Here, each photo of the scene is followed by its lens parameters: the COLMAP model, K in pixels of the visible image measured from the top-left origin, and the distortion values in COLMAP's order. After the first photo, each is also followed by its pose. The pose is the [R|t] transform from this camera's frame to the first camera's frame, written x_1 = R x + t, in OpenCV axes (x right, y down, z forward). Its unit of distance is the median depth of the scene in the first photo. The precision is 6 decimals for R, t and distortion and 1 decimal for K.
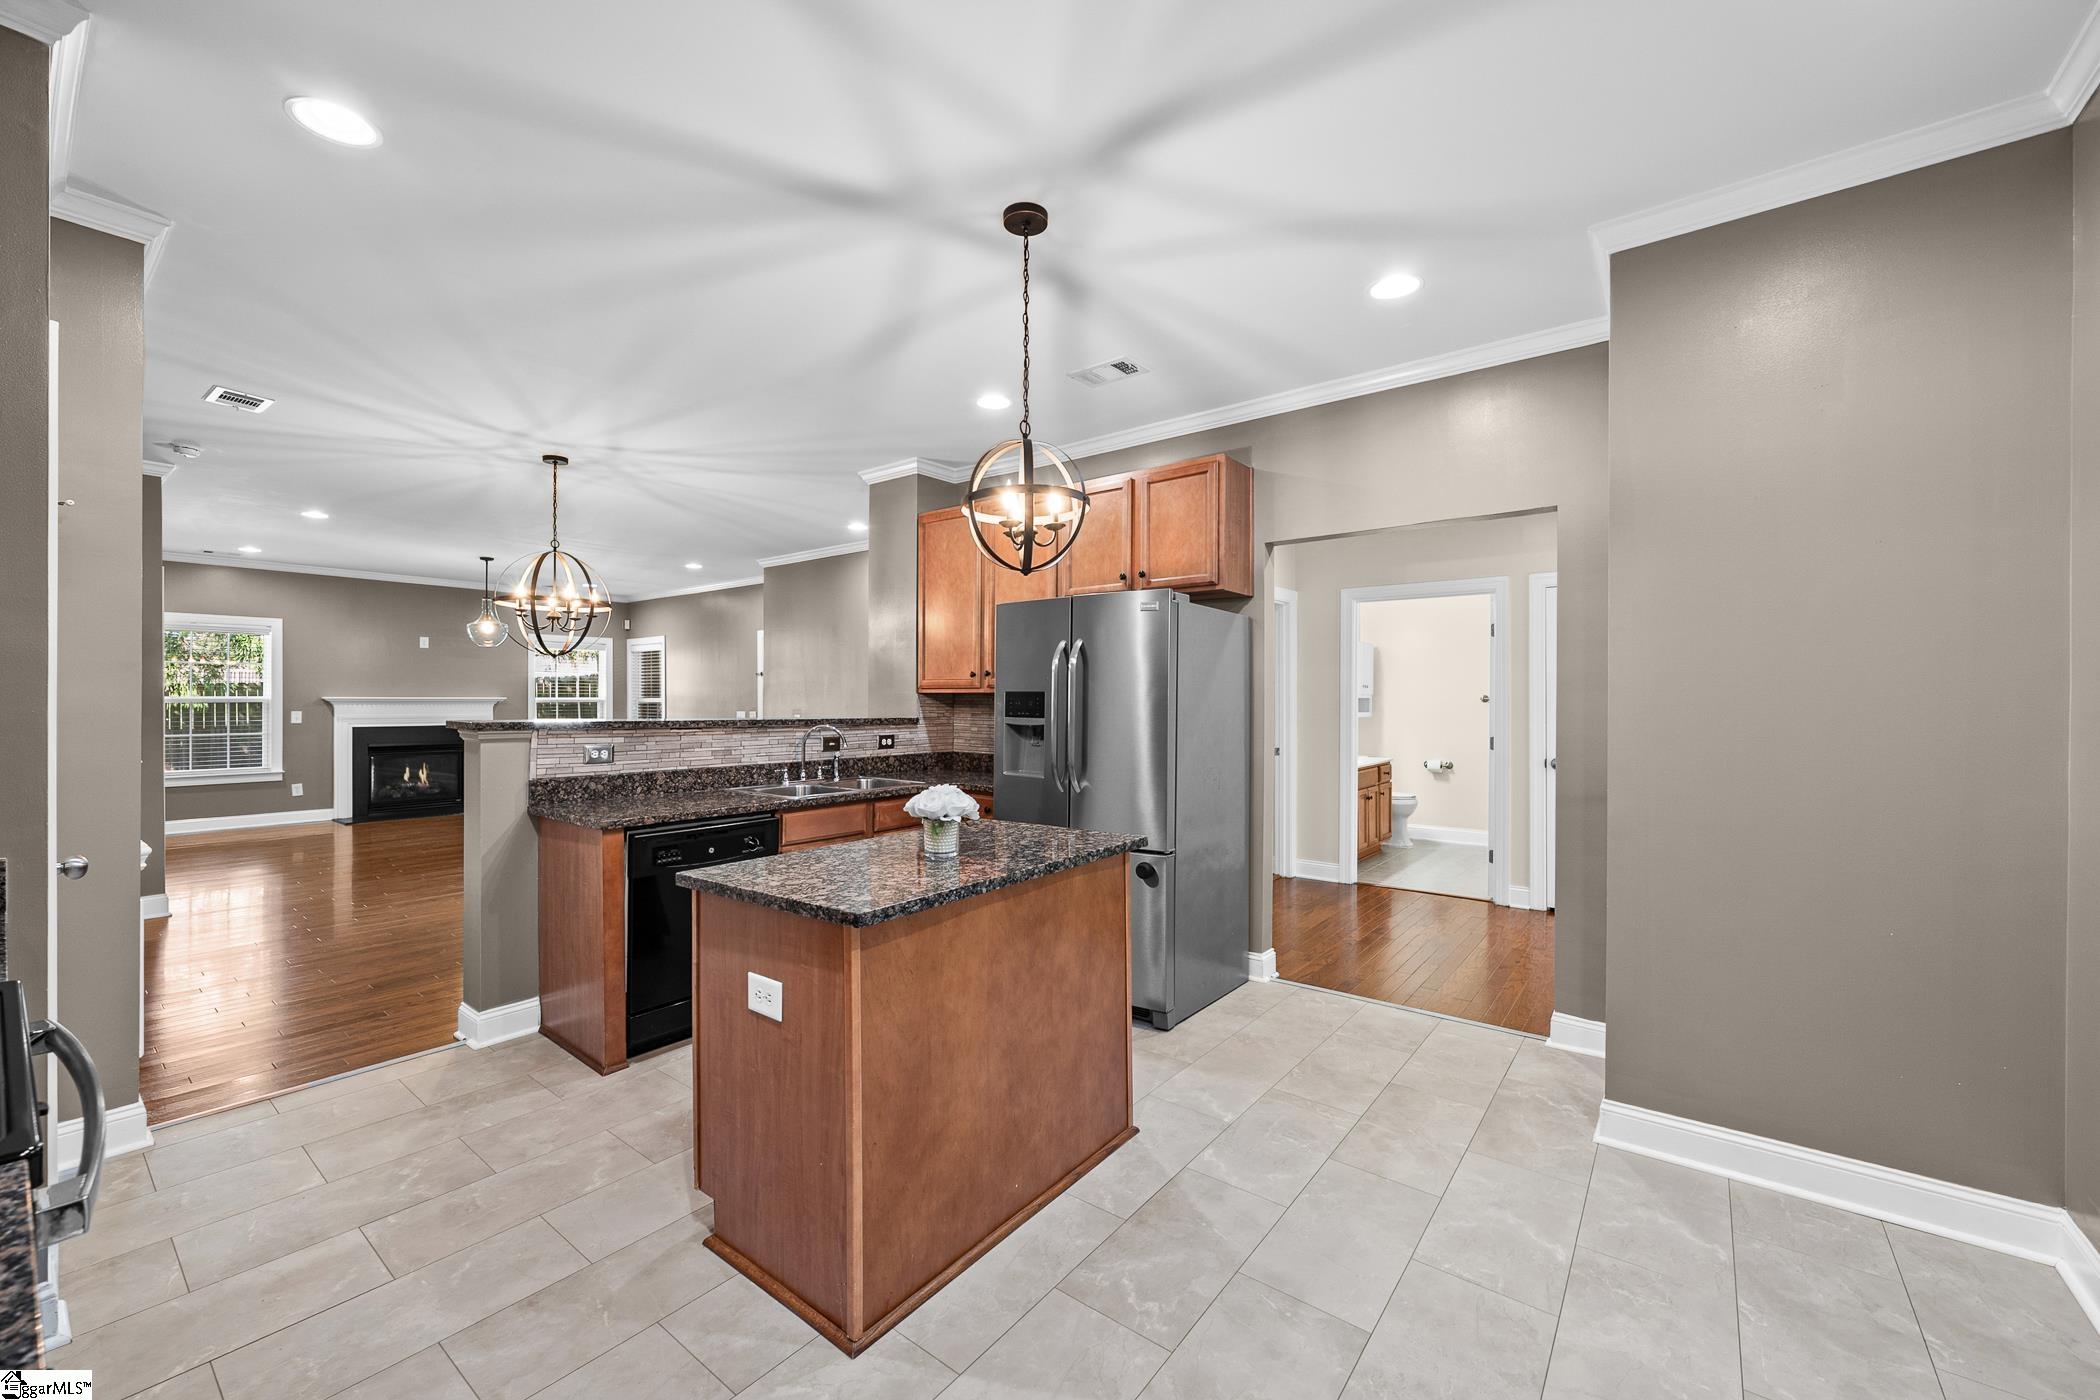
lens RADIAL K [[828.8, 0, 1045.2], [0, 828.8, 704.5], [0, 0, 1]] dist [0.000320, 0.000384]
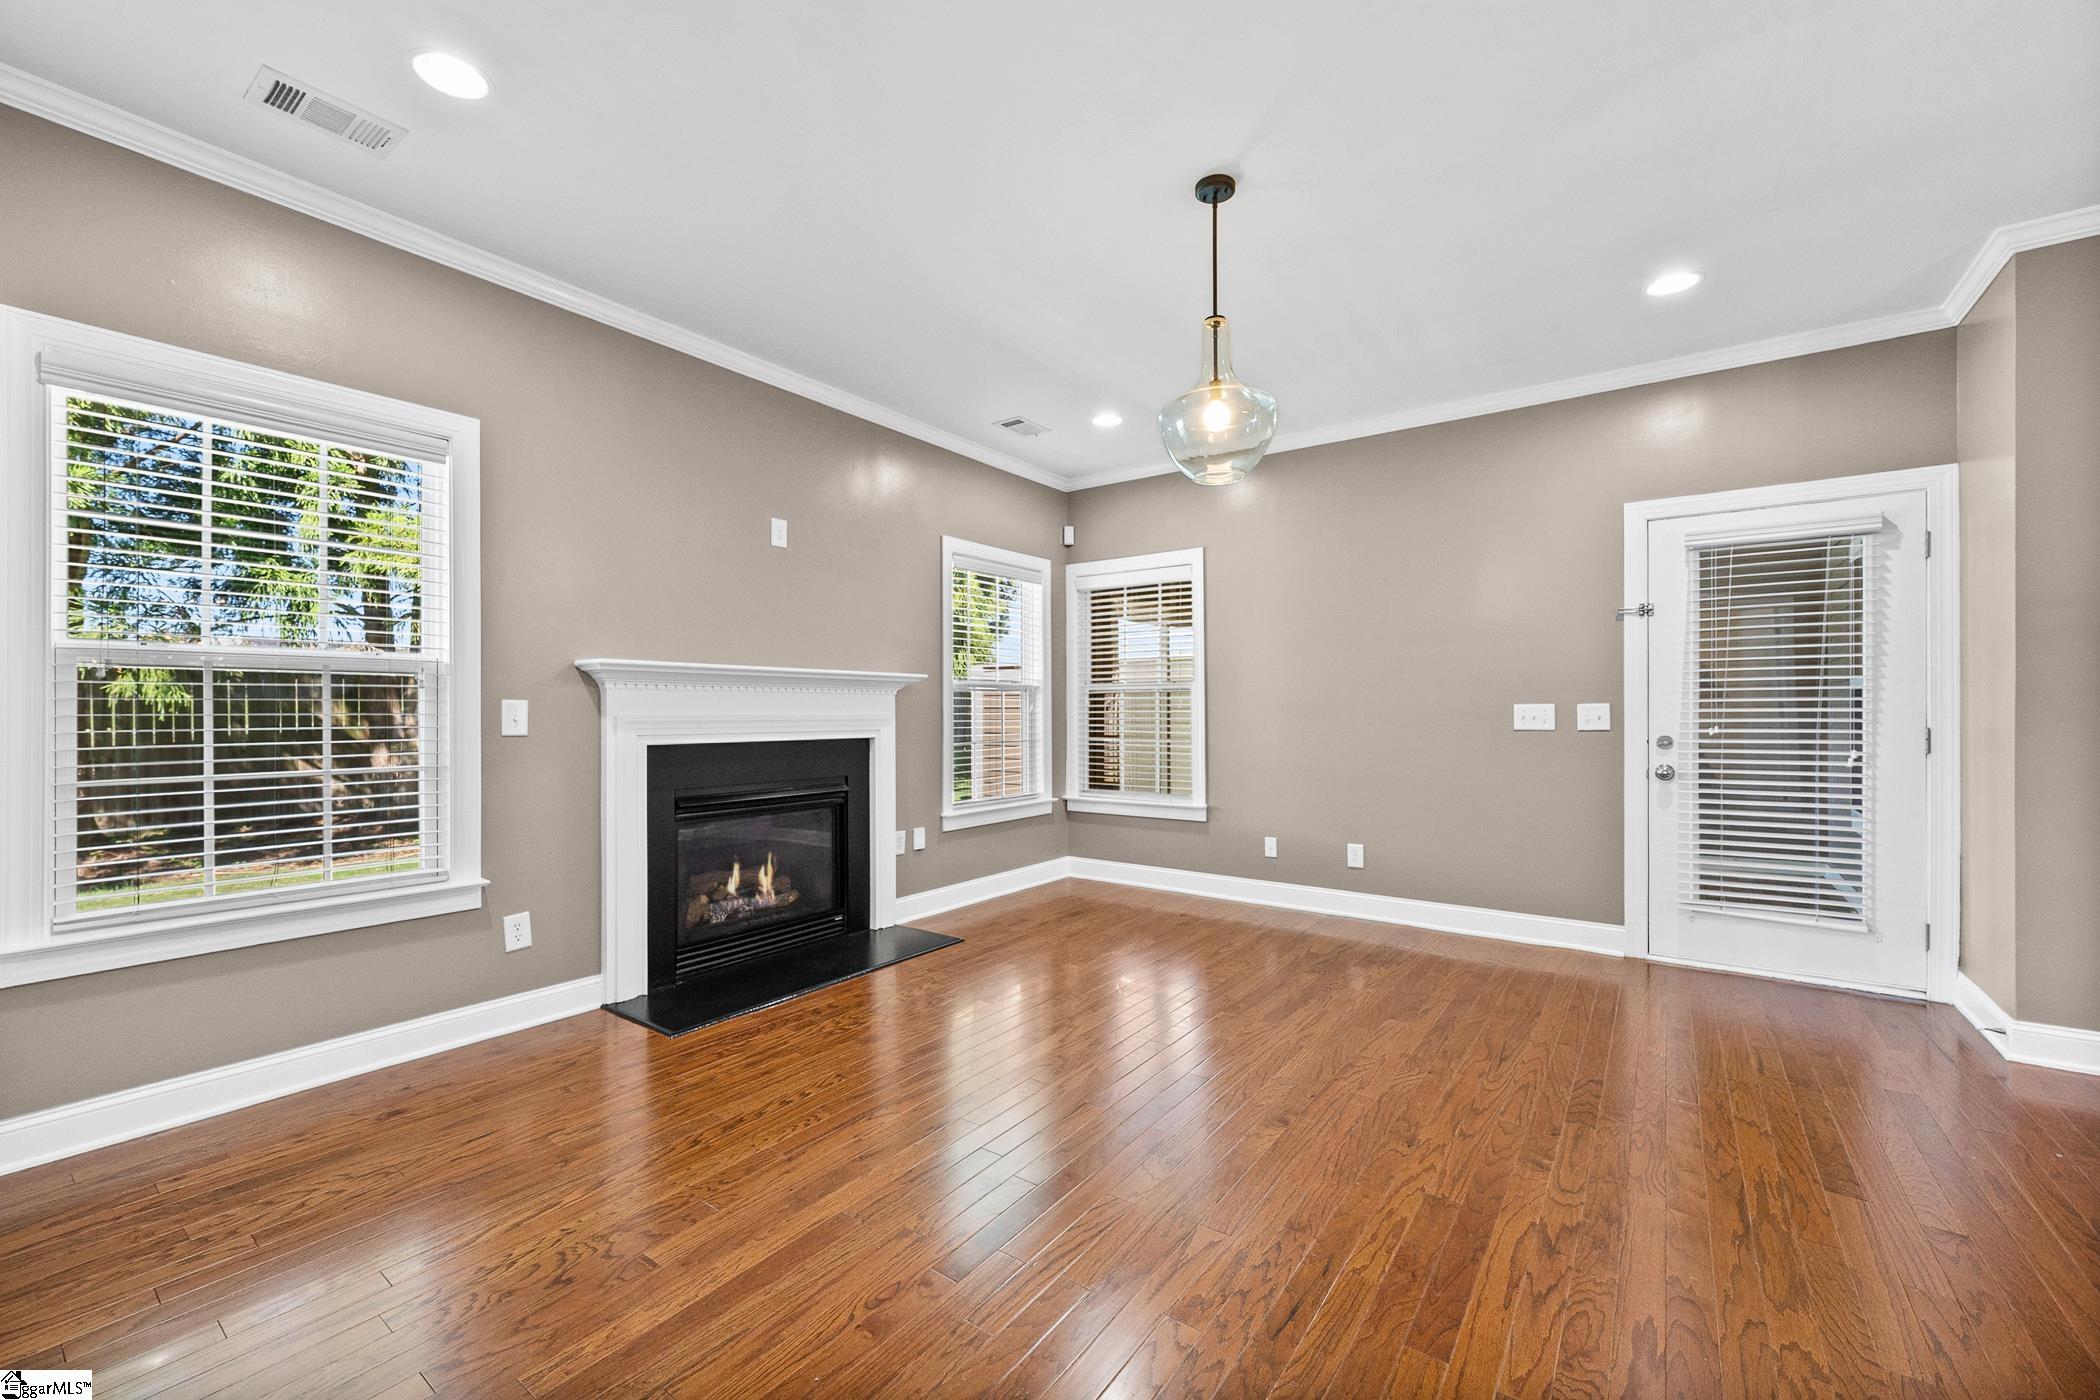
lens RADIAL K [[839.5, 0, 1046.8], [0, 839.5, 713.0], [0, 0, 1]] dist [0.001934, 0.000180]
pose [[0.999507, -0.001608, 0.031353, -0.678148], [0.001671, 0.999997, -0.001981, 0.014348], [-0.031349, 0.002032, 0.999506, 0.632586]]
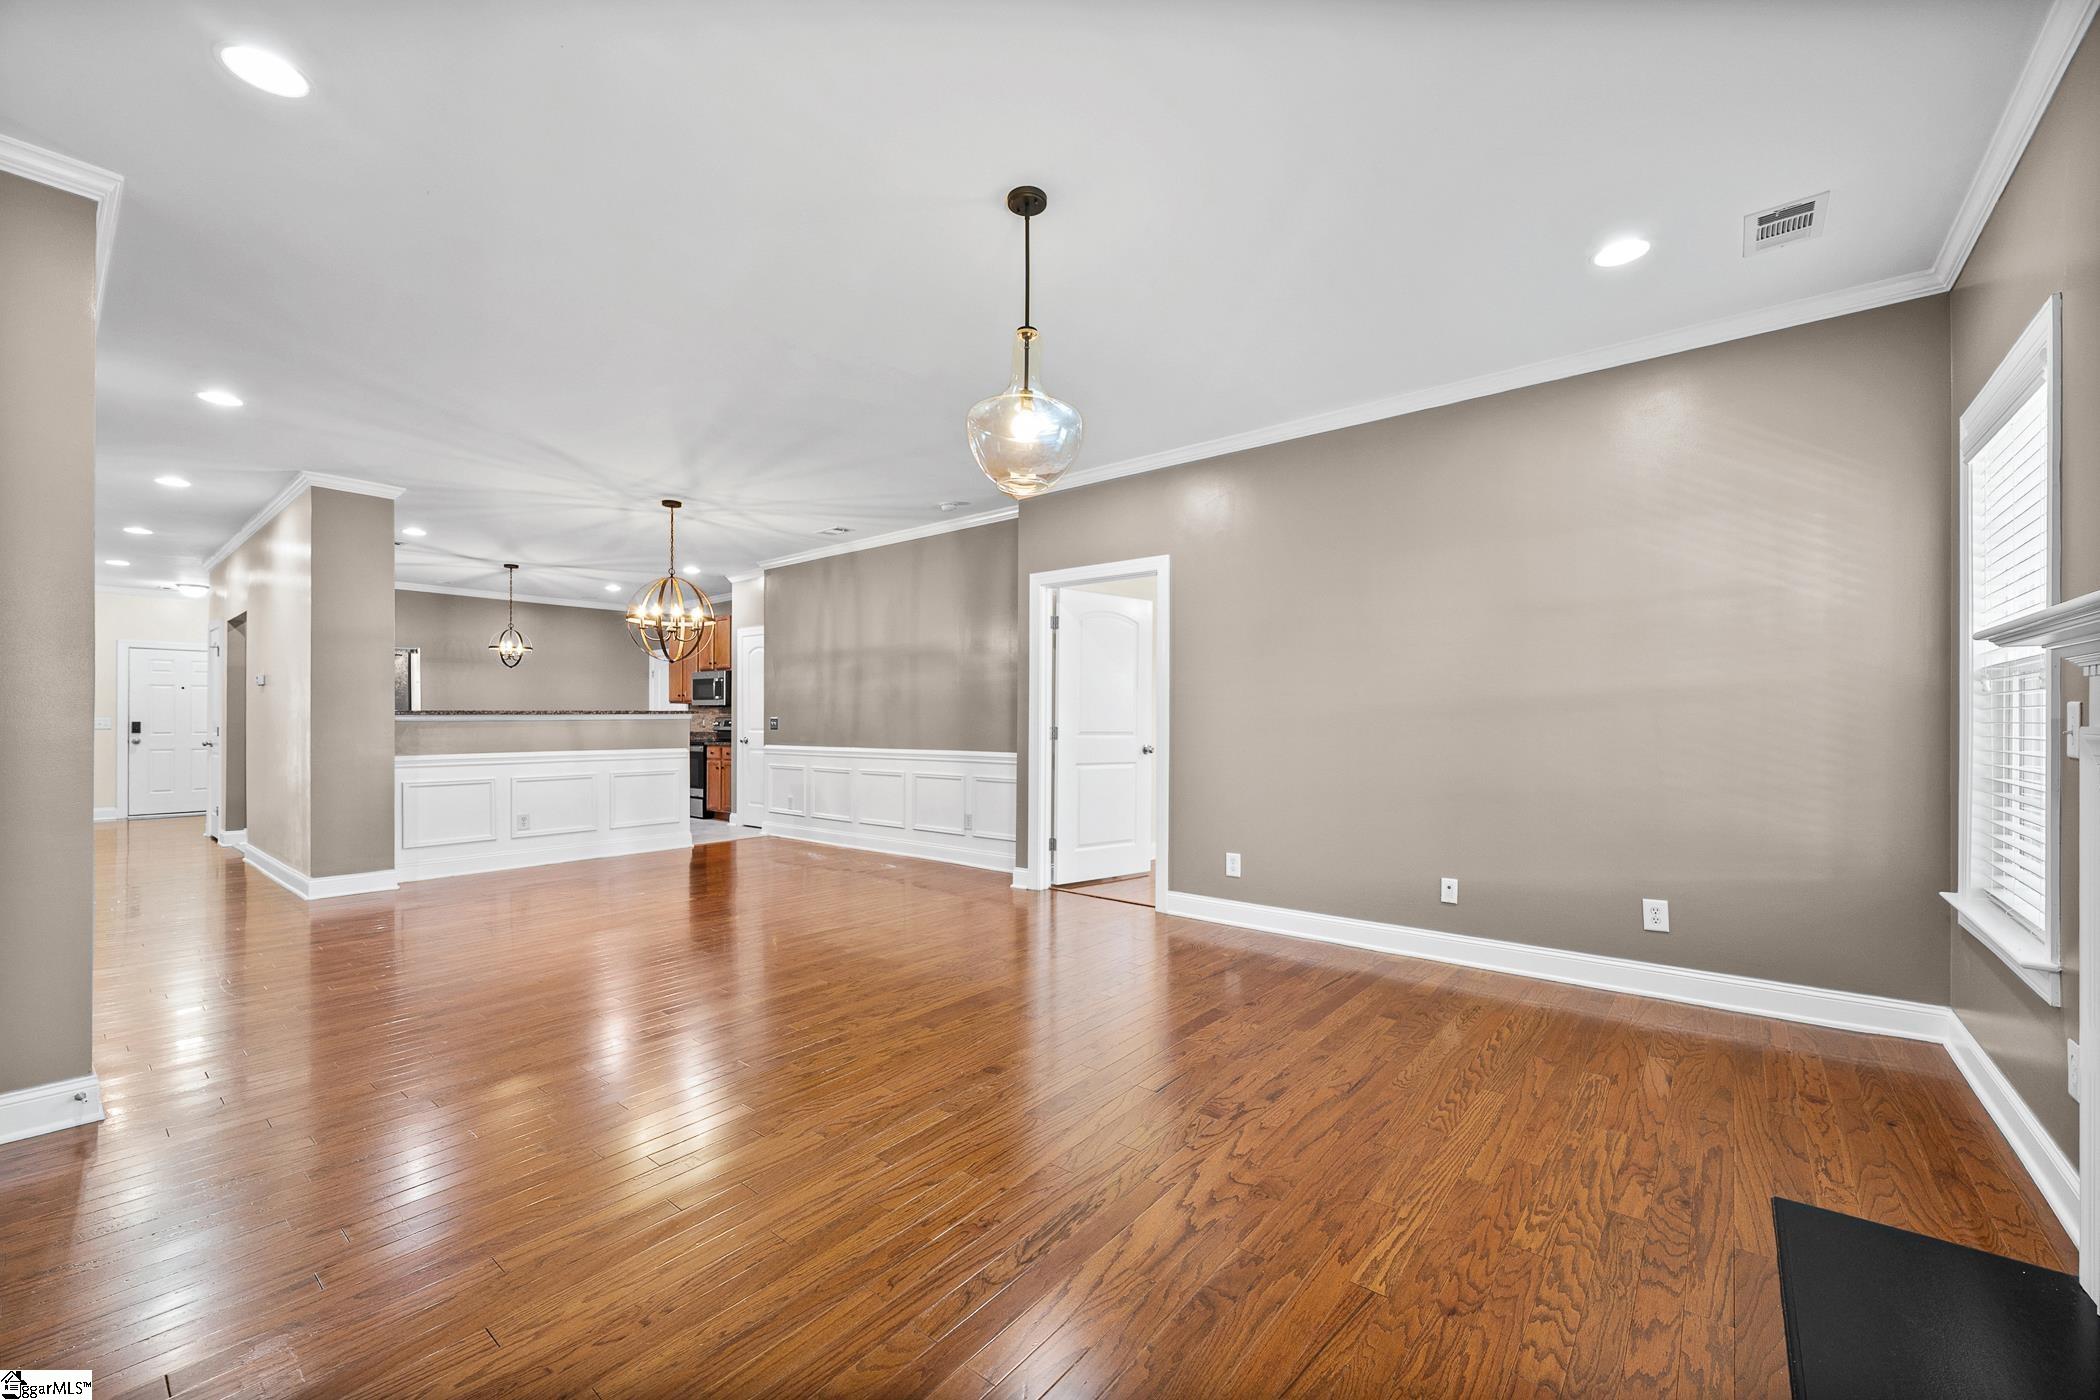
lens RADIAL K [[828.8, 0, 1045.2], [0, 828.8, 704.5], [0, 0, 1]] dist [0.000320, 0.000384]
pose [[-0.999753, -0.001191, 0.022190, -0.625429], [-0.001551, 0.999868, -0.016199, 0.012935], [-0.022168, -0.016229, -0.999623, 1.187589]]
